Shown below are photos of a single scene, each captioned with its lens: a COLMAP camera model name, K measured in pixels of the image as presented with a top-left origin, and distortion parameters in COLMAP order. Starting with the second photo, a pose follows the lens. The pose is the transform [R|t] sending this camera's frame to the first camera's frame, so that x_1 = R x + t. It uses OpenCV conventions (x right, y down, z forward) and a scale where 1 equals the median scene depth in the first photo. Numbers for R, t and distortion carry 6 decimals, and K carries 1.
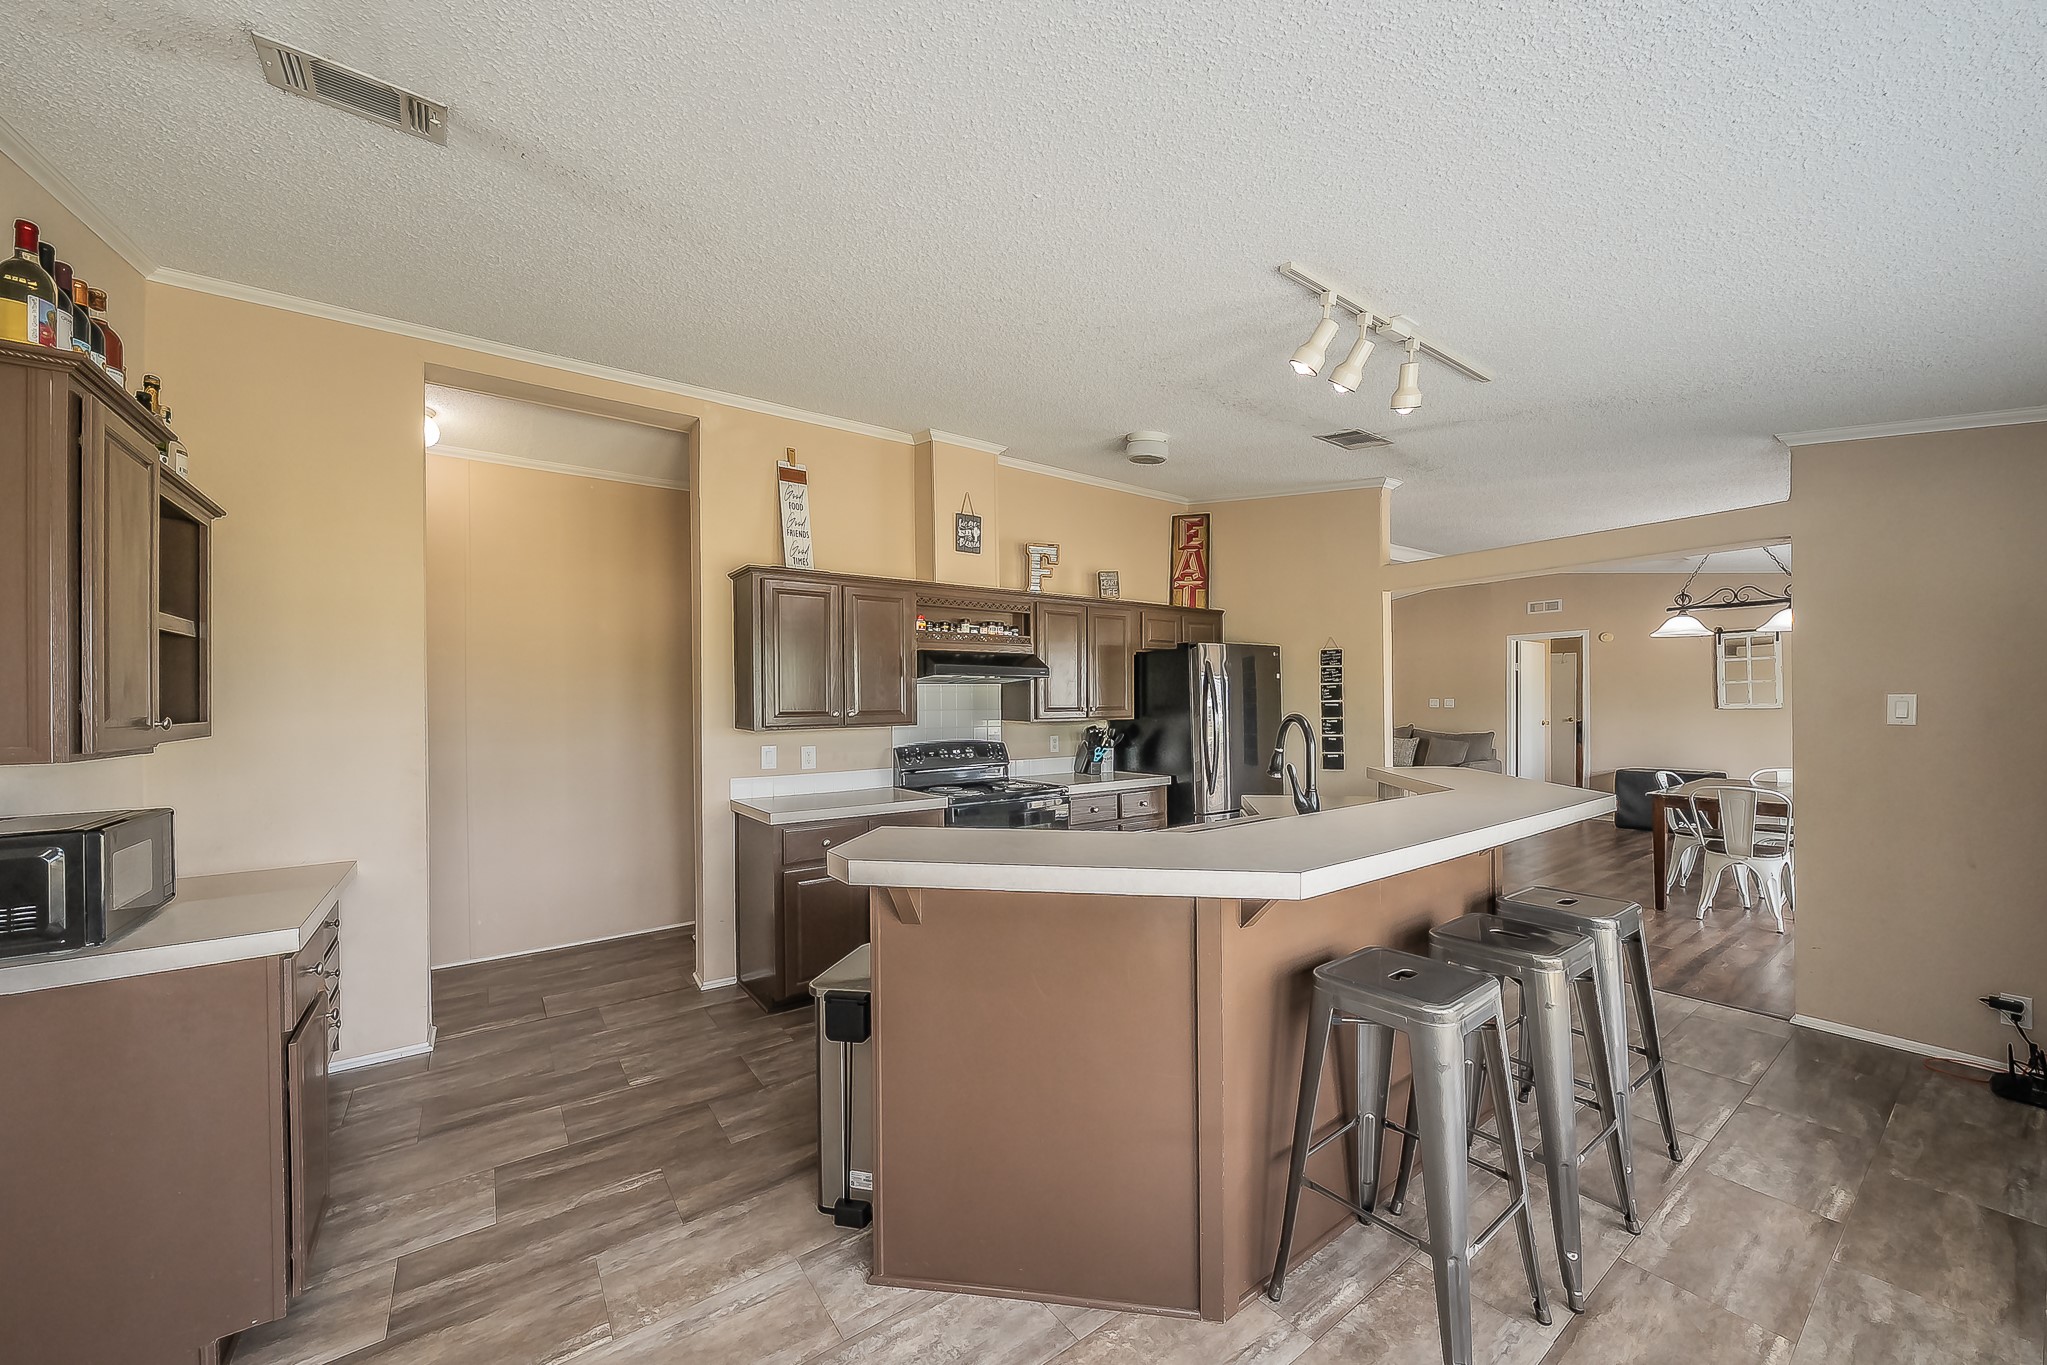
lens RADIAL K [[736.5, 0, 1031.3], [0, 736.5, 701.4], [0, 0, 1]] dist [-0.000749, 0.000089]
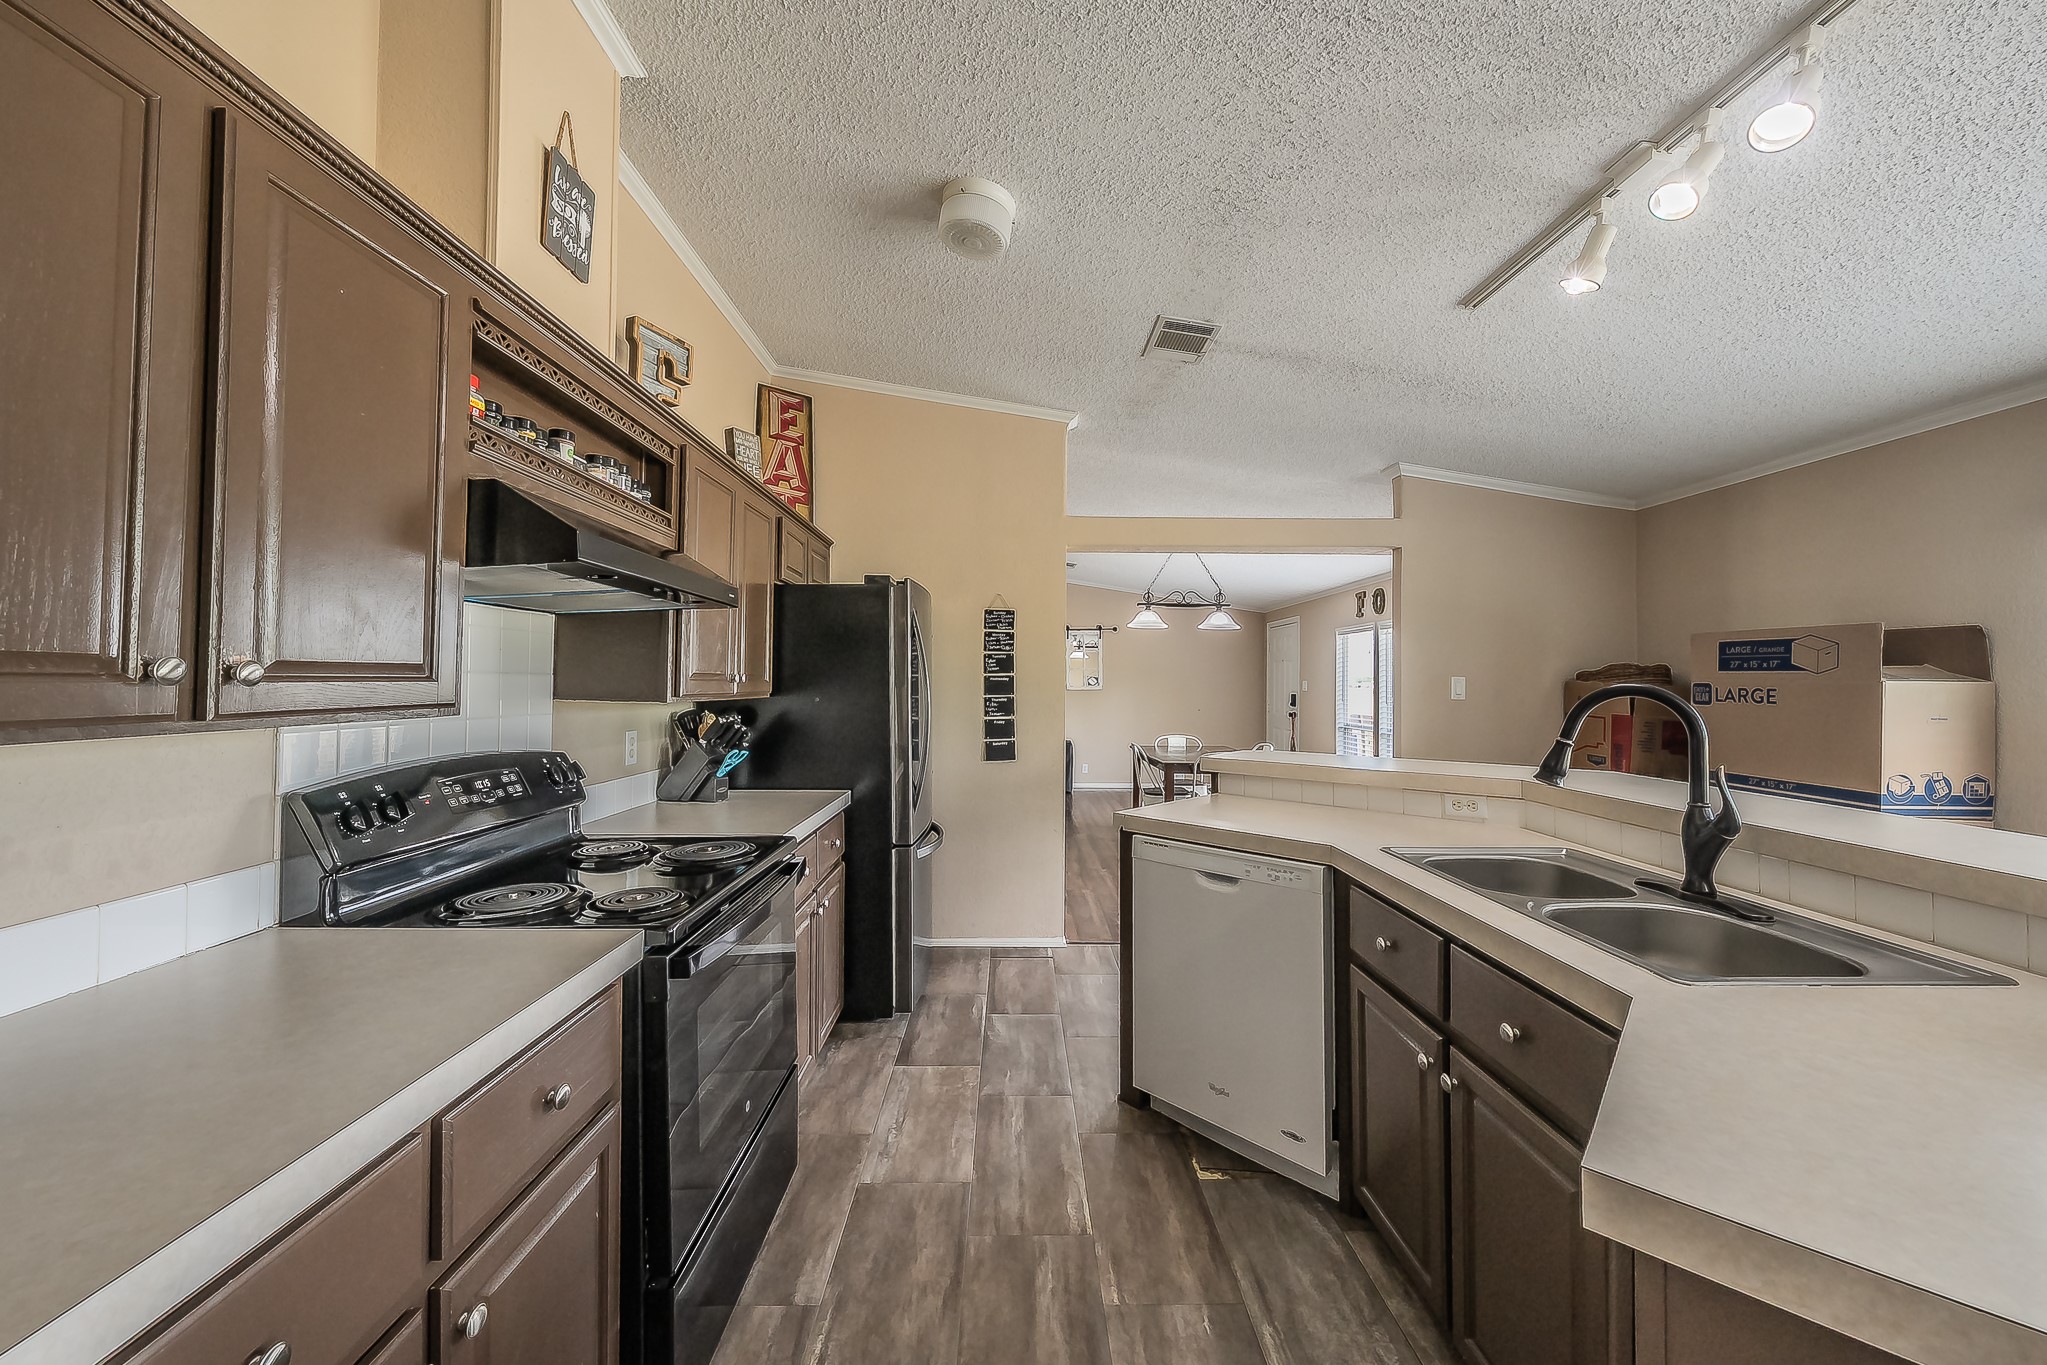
lens RADIAL K [[736.5, 0, 1016.0], [0, 736.5, 671.1], [0, 0, 1]] dist [-0.000749, 0.000089]
pose [[0.588980, 0.028301, 0.807652, -0.223387], [-0.015476, 0.999598, -0.023741, 0.014527], [-0.807999, 0.001484, 0.589182, 0.517929]]
